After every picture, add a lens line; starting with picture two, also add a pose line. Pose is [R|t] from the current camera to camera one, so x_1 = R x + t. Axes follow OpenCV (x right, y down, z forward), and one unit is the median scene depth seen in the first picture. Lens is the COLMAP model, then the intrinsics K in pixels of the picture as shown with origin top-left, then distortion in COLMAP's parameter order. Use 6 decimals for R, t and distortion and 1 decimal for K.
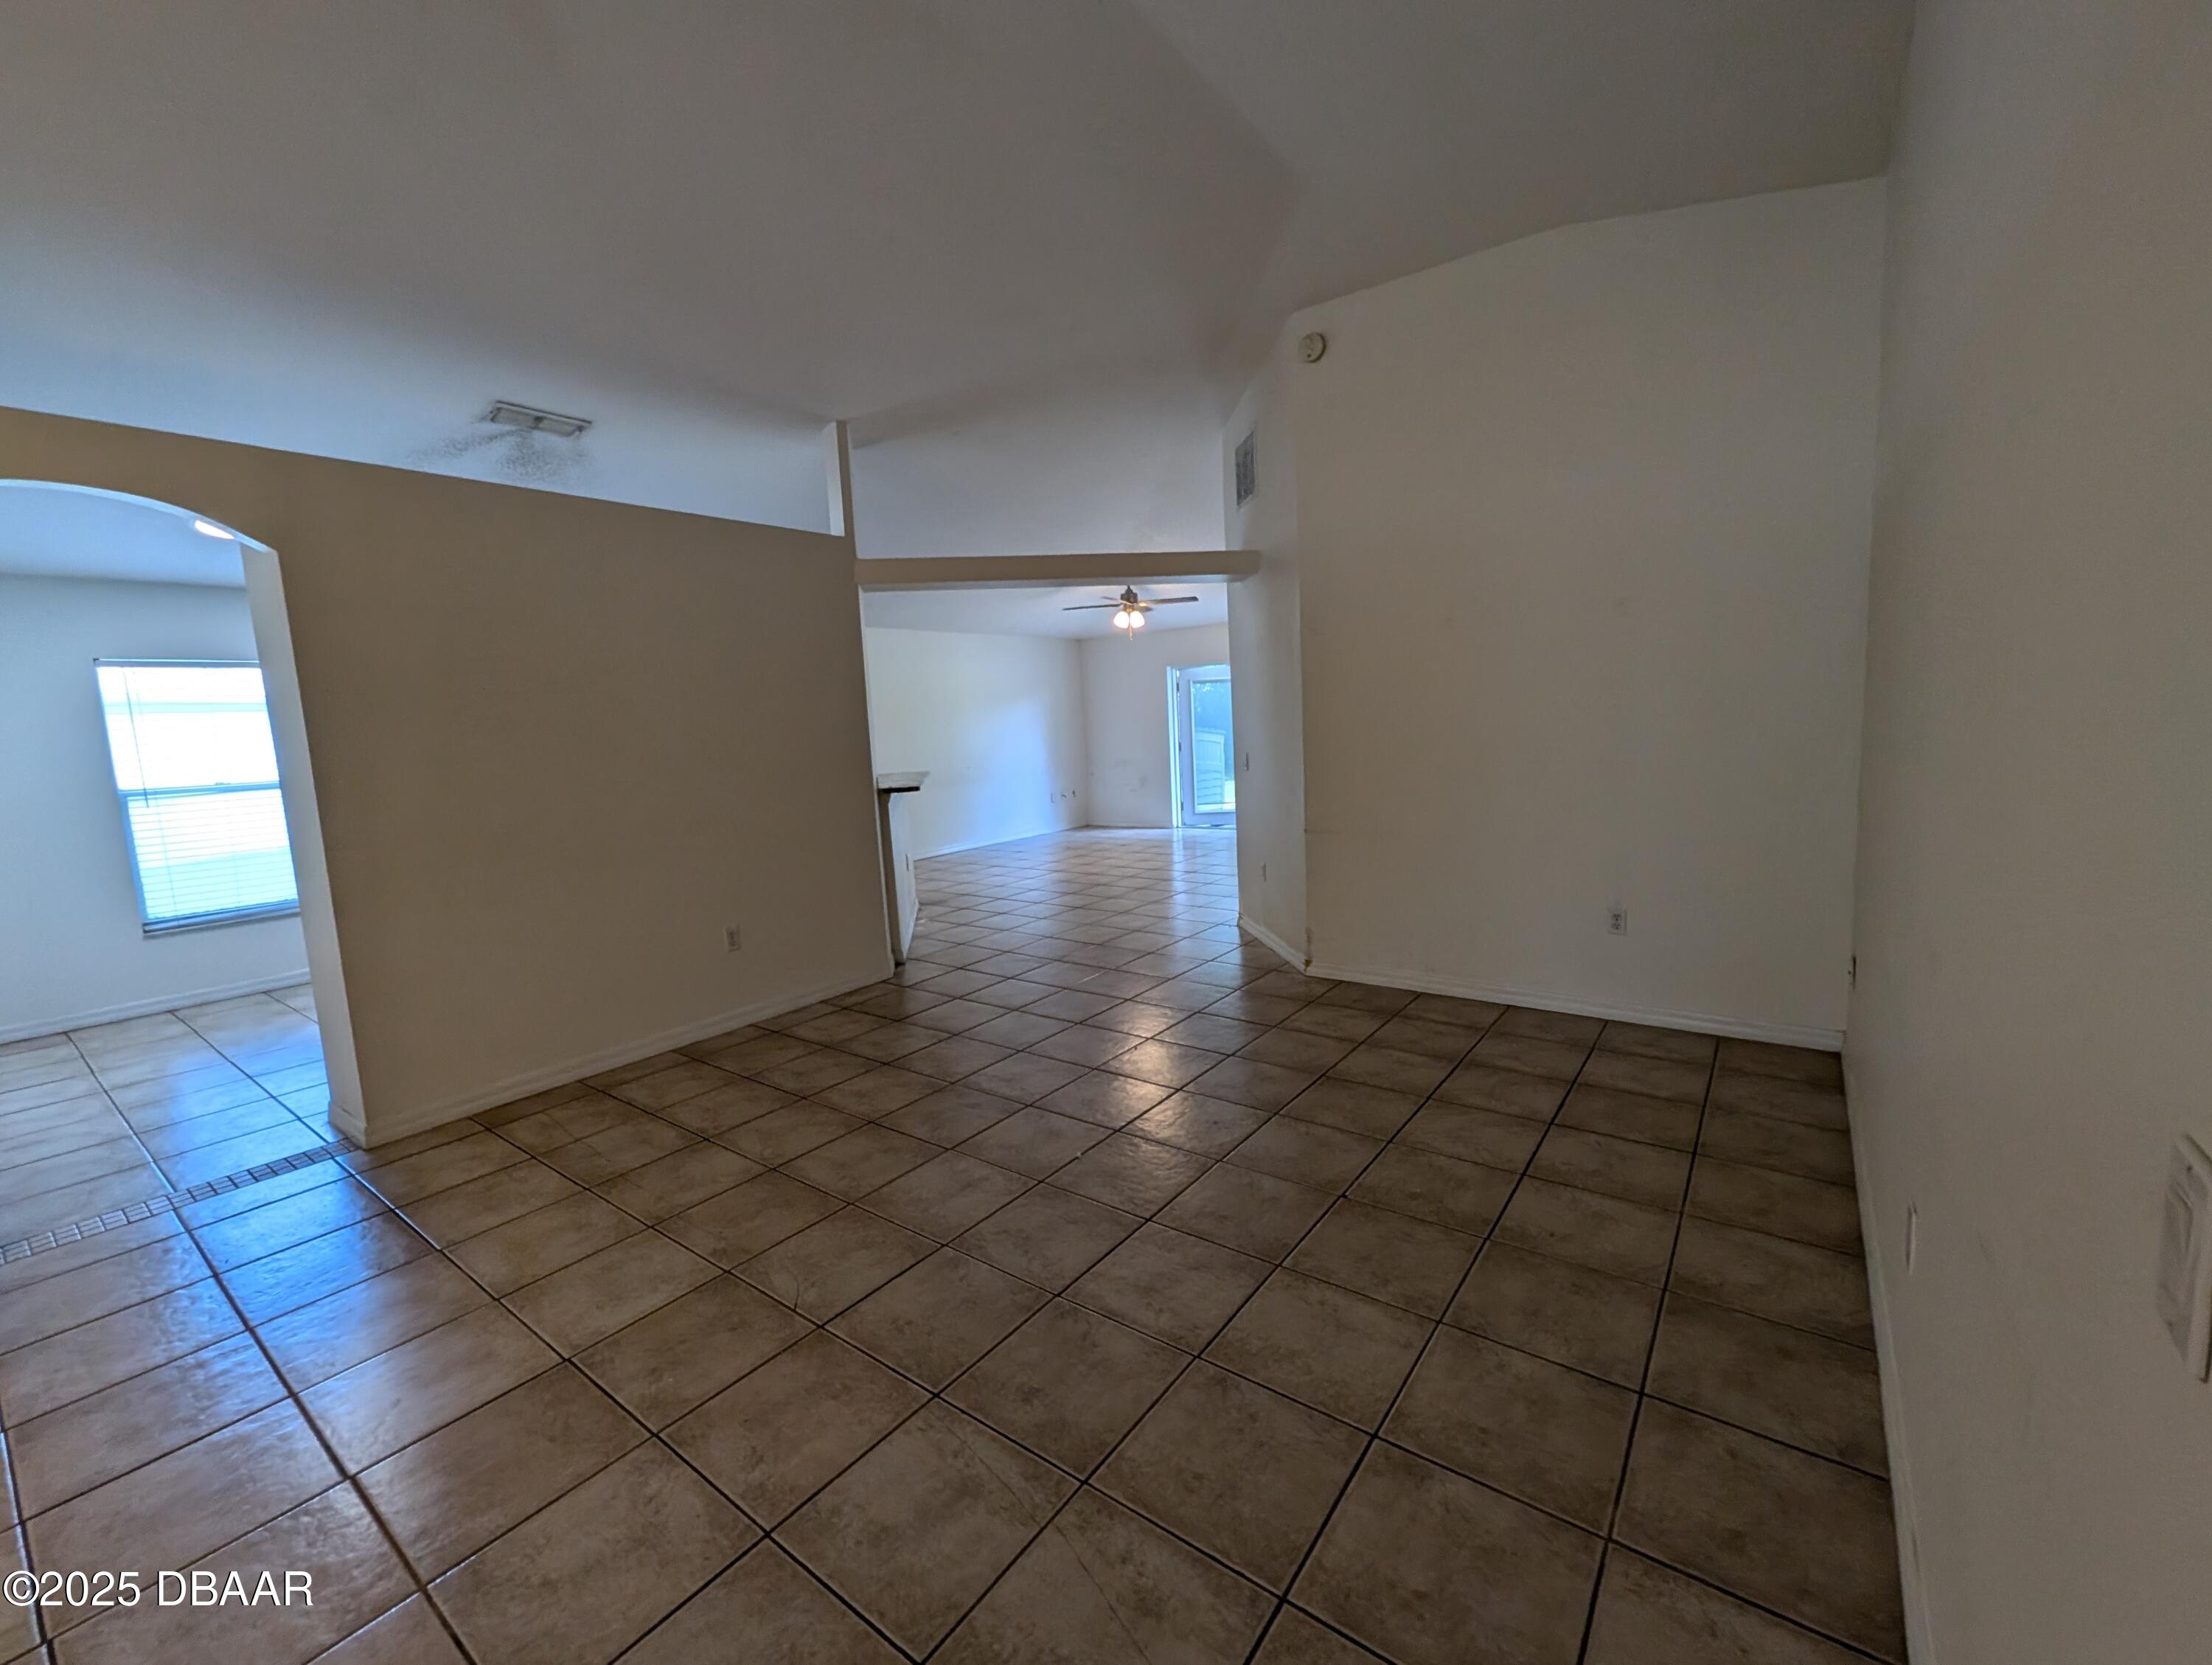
lens RADIAL K [[914.9, 0, 1049.0], [0, 914.9, 886.2], [0, 0, 1]] dist [-0.004212, -0.000246]
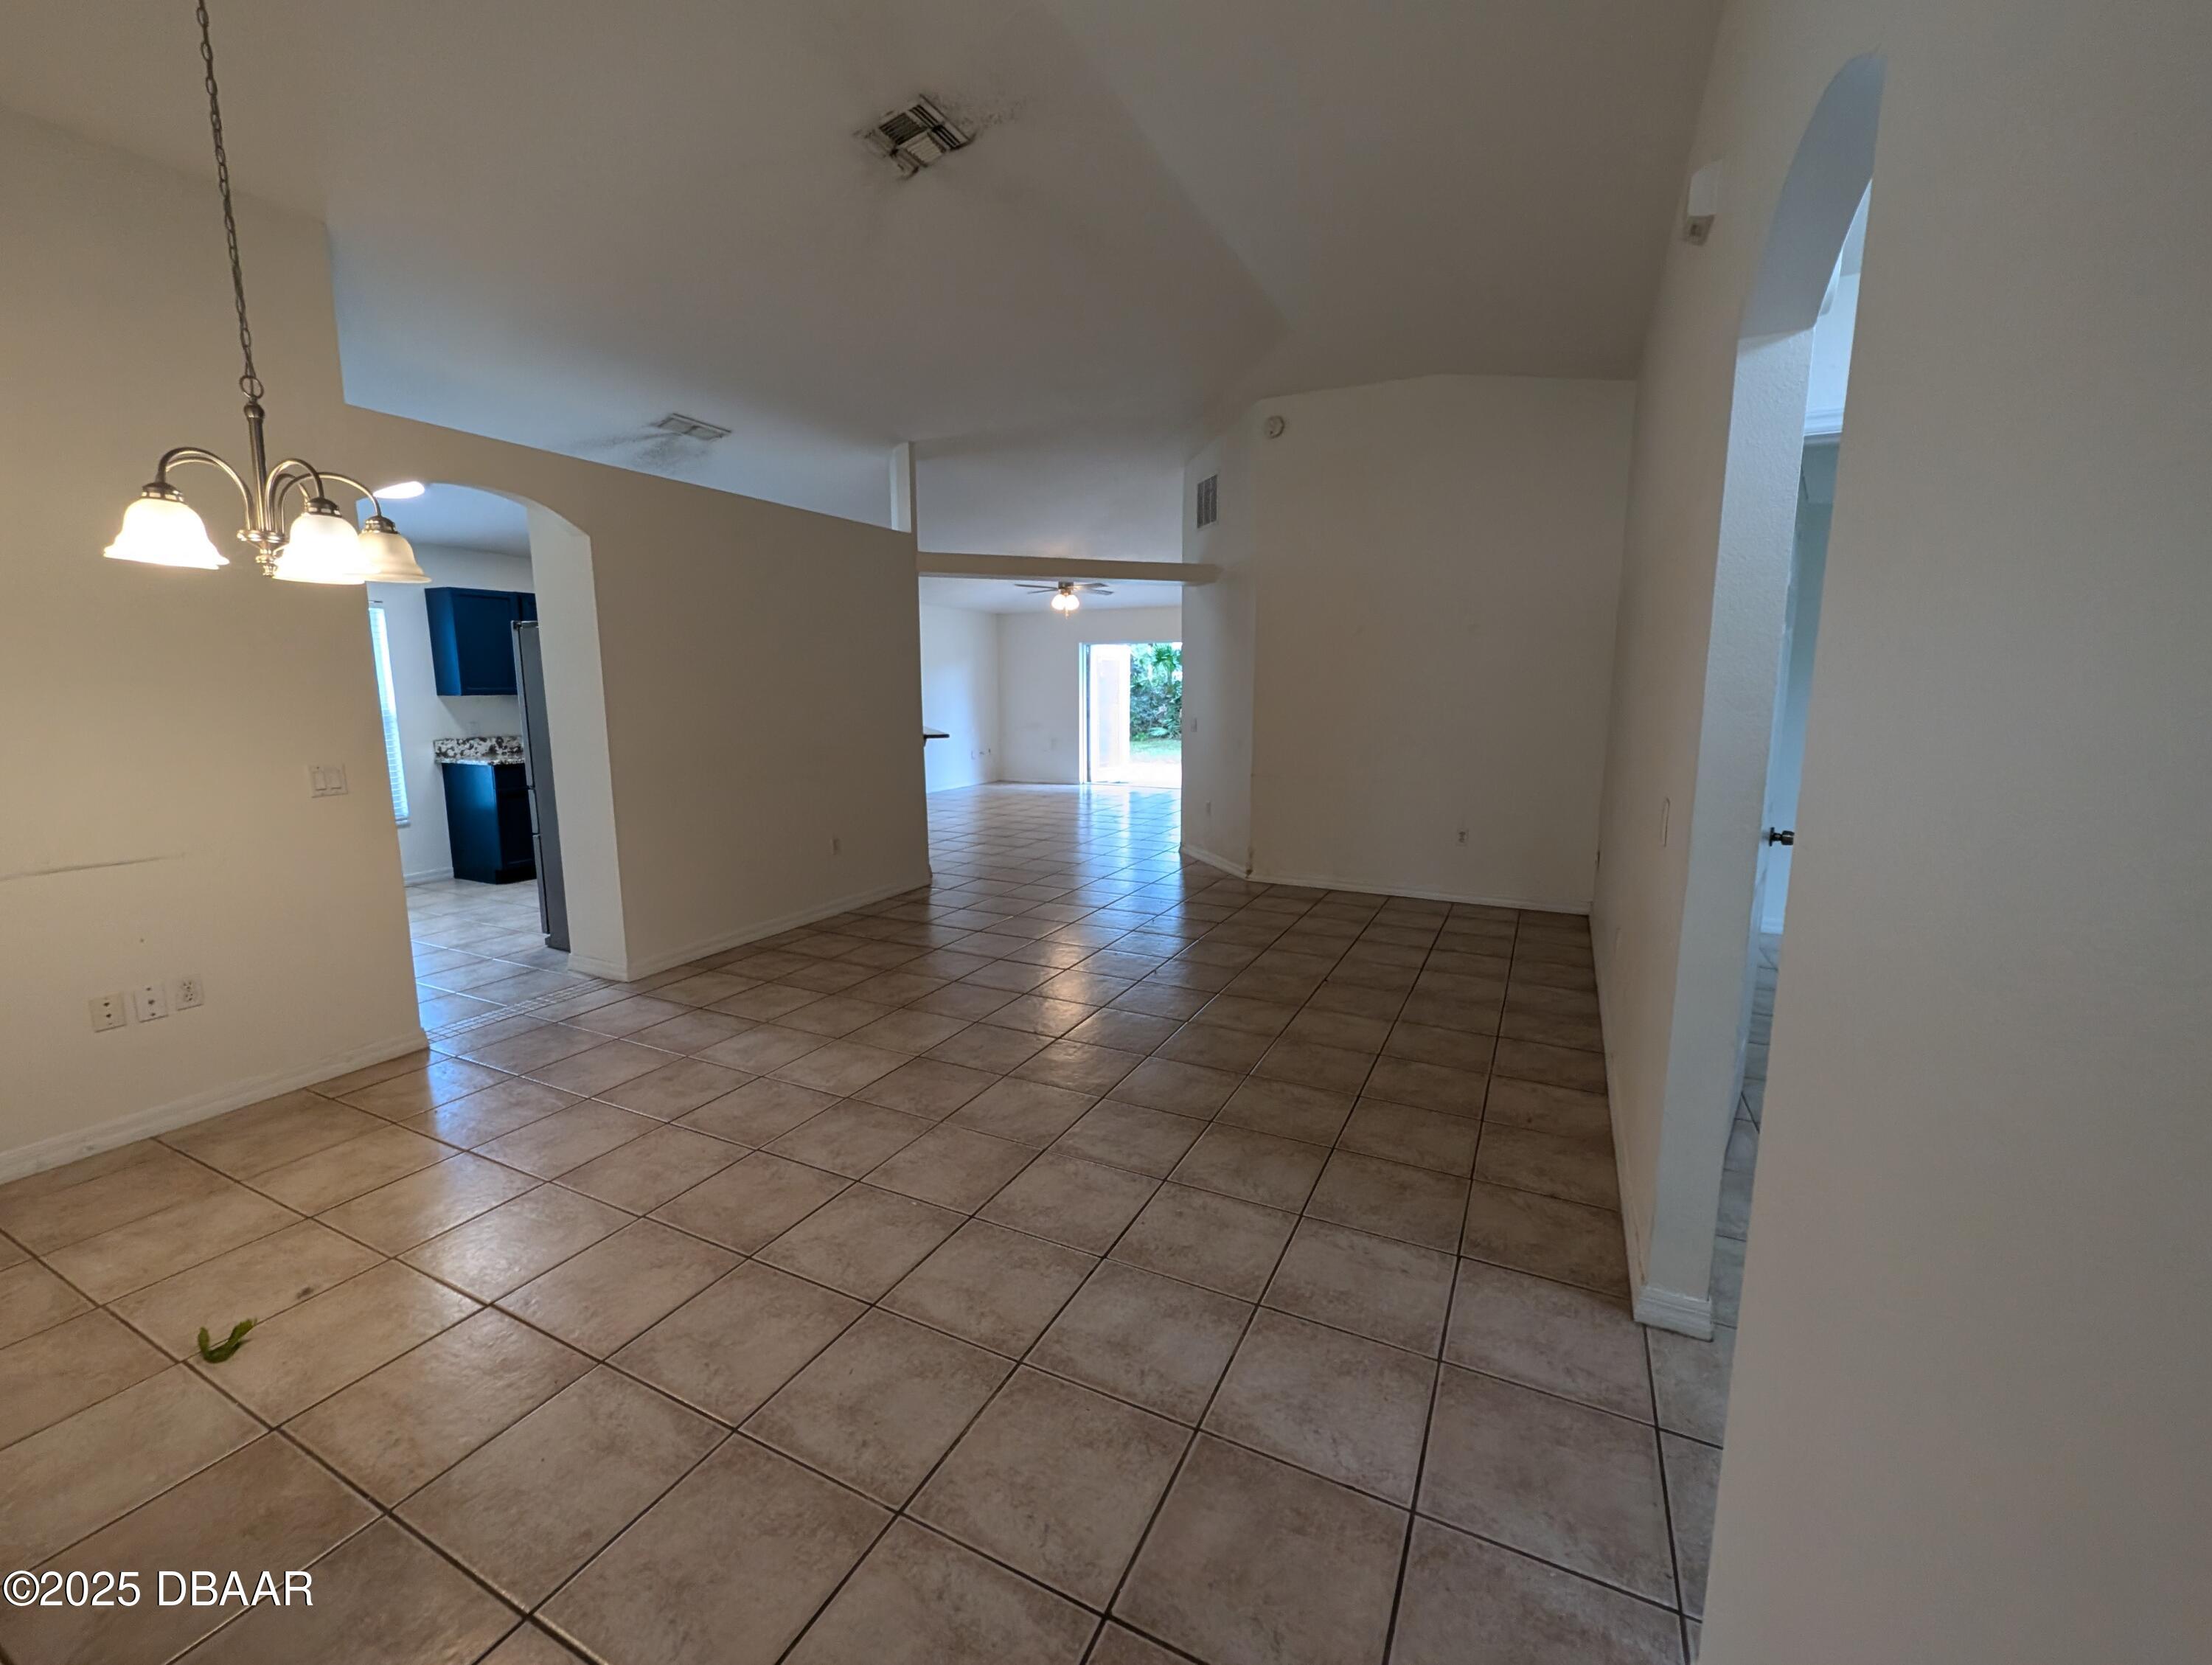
lens RADIAL K [[907.0, 0, 1103.4], [0, 907.0, 822.6], [0, 0, 1]] dist [0.001021, -0.000372]
pose [[0.976430, 0.014215, 0.215365, -0.225530], [-0.006931, 0.999379, -0.034540, 0.061265], [-0.215723, 0.032233, 0.975923, -0.274482]]
